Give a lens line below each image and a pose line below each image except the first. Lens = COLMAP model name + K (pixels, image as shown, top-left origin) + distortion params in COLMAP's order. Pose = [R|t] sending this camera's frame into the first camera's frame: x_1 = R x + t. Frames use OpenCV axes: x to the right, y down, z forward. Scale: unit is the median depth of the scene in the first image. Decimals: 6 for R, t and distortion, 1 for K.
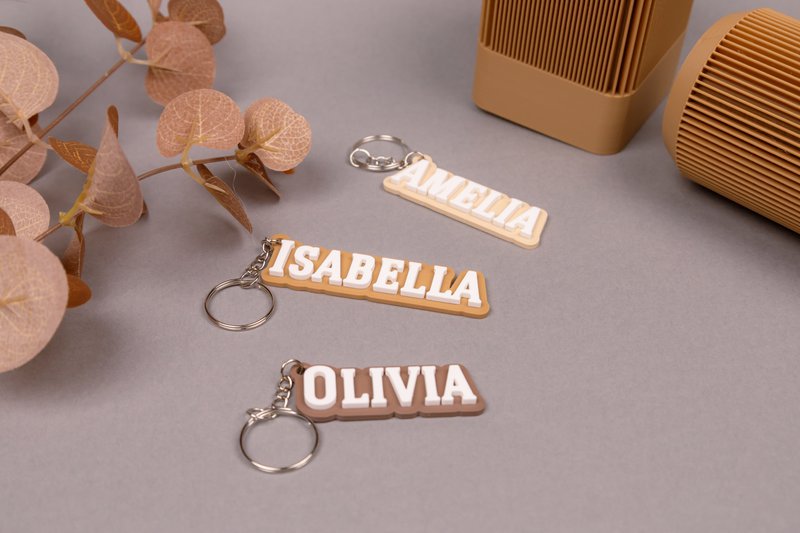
lens RADIAL K [[1332.9, 0, 418.4], [0, 1332.9, 252.6], [0, 0, 1]] dist [0.081349, 0.000000]
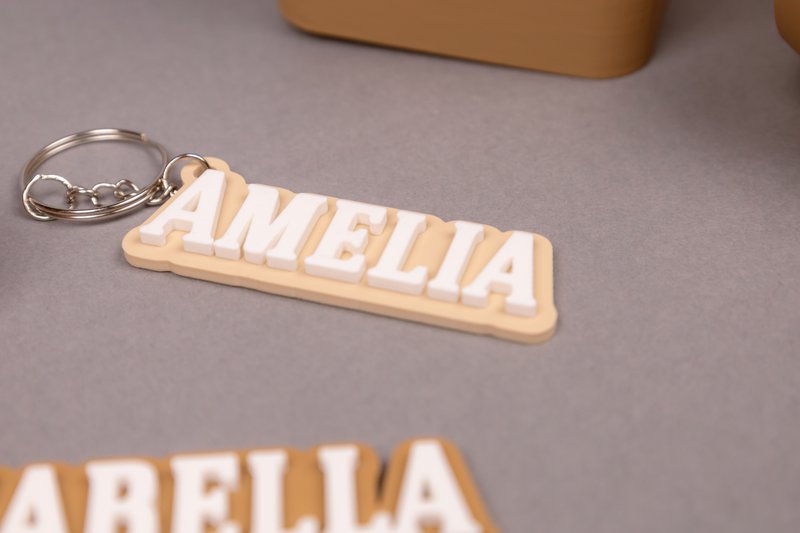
lens RADIAL K [[1606.1, 0, 398.8], [0, 1606.1, 265.2], [0, 0, 1]] dist [0.170639, 0.000000]
pose [[0.964918, -0.203665, 0.165693, -0.027775], [0.202907, 0.978958, 0.021670, -0.041313], [-0.166620, 0.012710, 0.985939, 0.521622]]
